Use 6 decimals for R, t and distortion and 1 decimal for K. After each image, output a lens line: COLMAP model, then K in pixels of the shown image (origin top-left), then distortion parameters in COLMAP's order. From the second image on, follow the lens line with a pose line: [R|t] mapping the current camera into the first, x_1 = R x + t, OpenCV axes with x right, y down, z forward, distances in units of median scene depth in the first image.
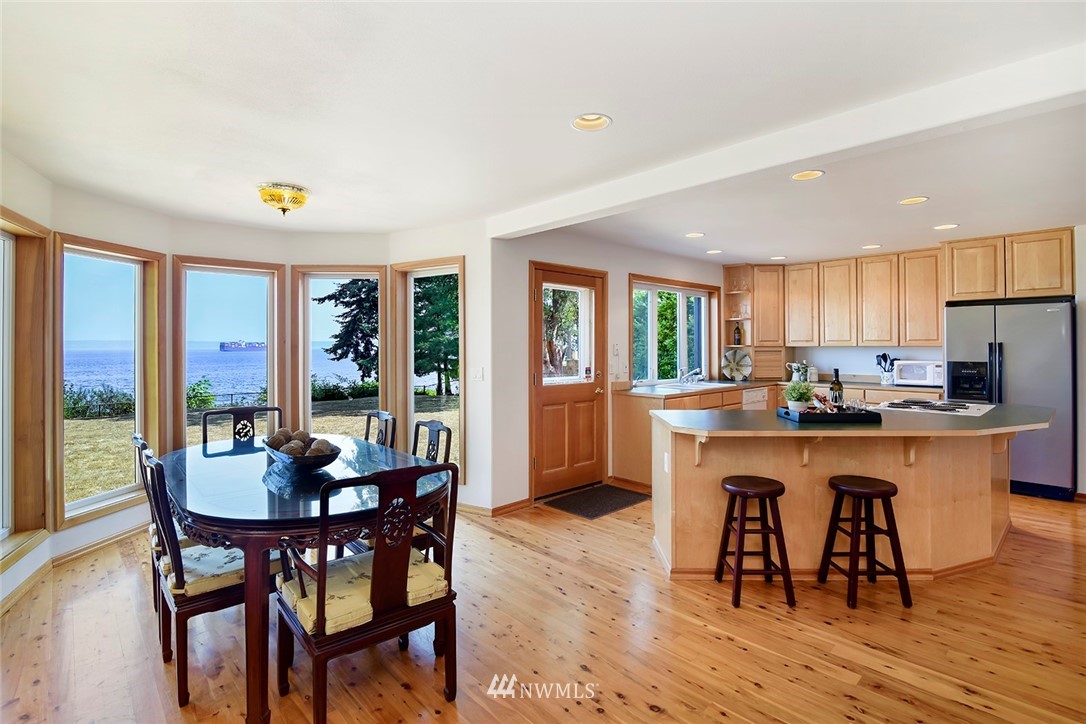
lens RADIAL K [[521.0, 0, 542.5], [0, 521.0, 341.5], [0, 0, 1]] dist [-0.013073, 0.001366]
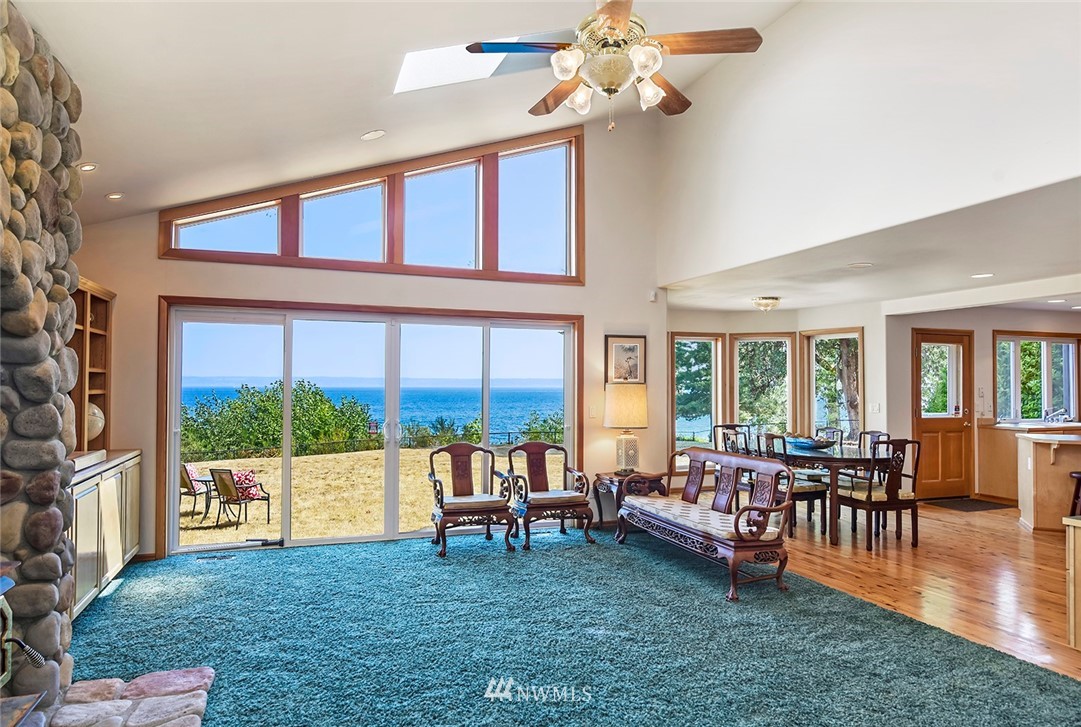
lens RADIAL K [[672.5, 0, 542.4], [0, 672.5, 370.6], [0, 0, 1]] dist [-0.005379, 0.002385]
pose [[0.922215, -0.002408, -0.386671, -0.216752], [-0.002999, 0.999906, -0.013379, -0.012086], [0.386667, 0.013498, 0.922121, -0.933786]]
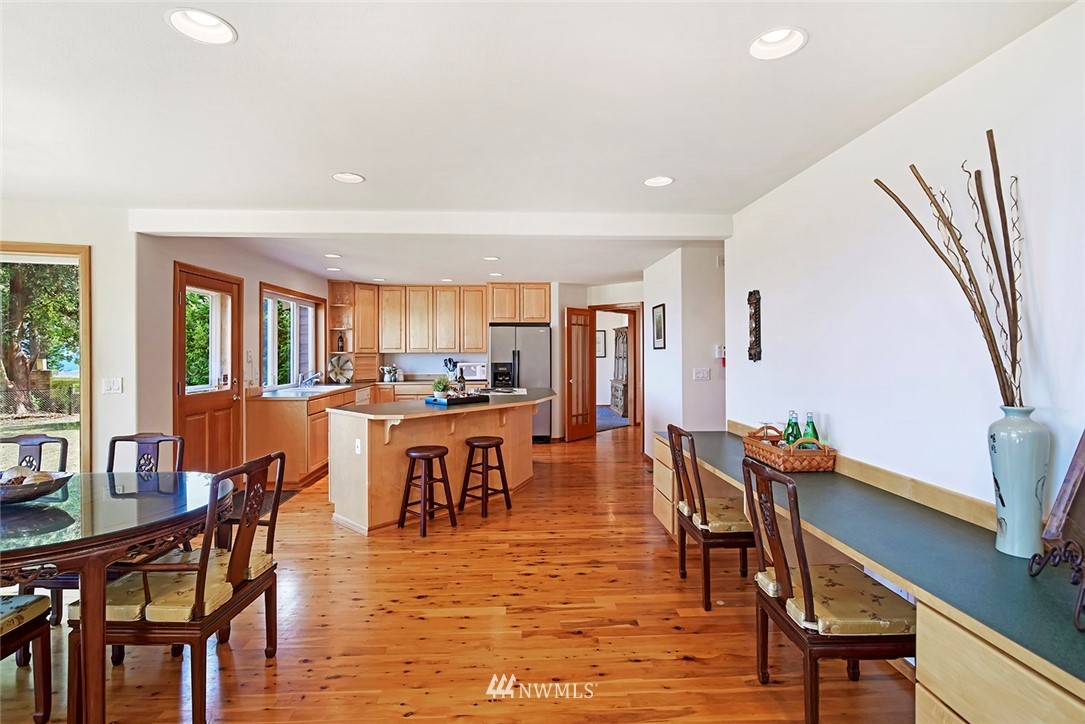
lens RADIAL K [[520.6, 0, 542.8], [0, 520.6, 351.0], [0, 0, 1]] dist [-0.013073, 0.001366]
pose [[0.643323, 0.000949, 0.765594, -0.274496], [-0.005793, 0.999977, 0.003629, -0.001985], [-0.765573, -0.006770, 0.643314, -0.087121]]
